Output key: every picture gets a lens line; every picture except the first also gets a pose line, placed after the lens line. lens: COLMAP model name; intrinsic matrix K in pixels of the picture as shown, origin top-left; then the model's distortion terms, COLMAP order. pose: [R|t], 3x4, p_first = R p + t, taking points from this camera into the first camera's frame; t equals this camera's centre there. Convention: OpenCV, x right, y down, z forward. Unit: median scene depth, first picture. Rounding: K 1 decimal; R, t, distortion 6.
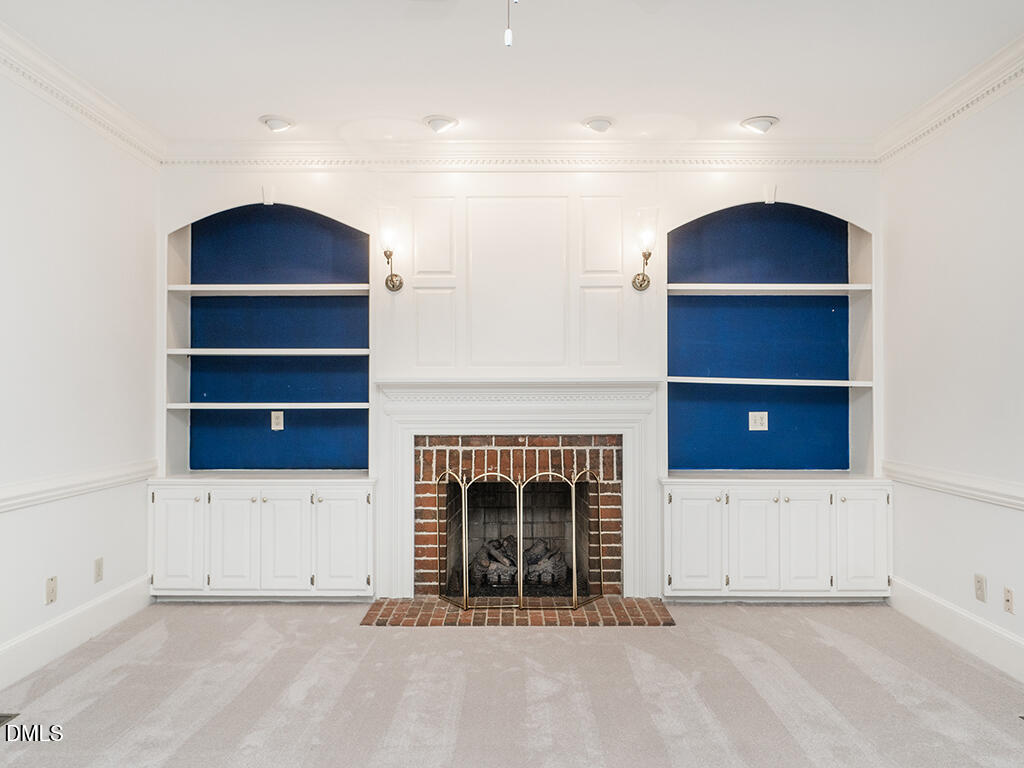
lens RADIAL K [[723.2, 0, 511.5], [0, 723.2, 387.2], [0, 0, 1]] dist [-0.012487, -0.003163]
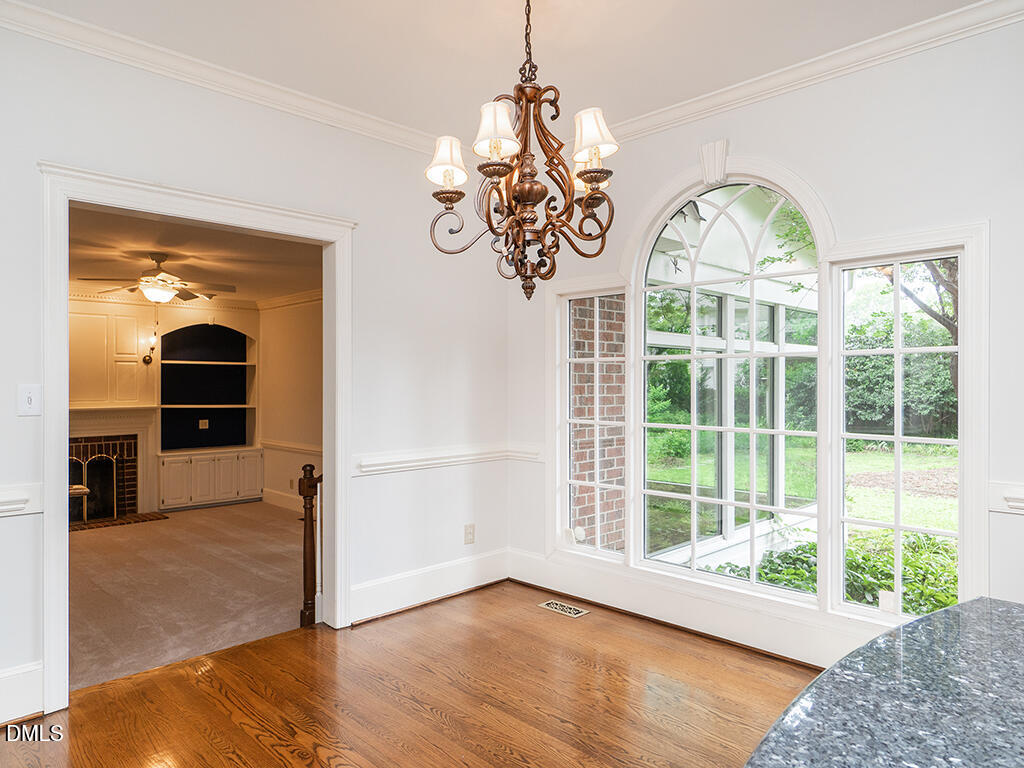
lens RADIAL K [[680.4, 0, 510.8], [0, 680.4, 384.2], [0, 0, 1]] dist [-0.008362, -0.002269]
pose [[0.699040, 0.000838, 0.715082, -0.480074], [-0.010857, 0.999896, 0.009442, -0.105923], [-0.715000, -0.014364, 0.698977, -1.092112]]
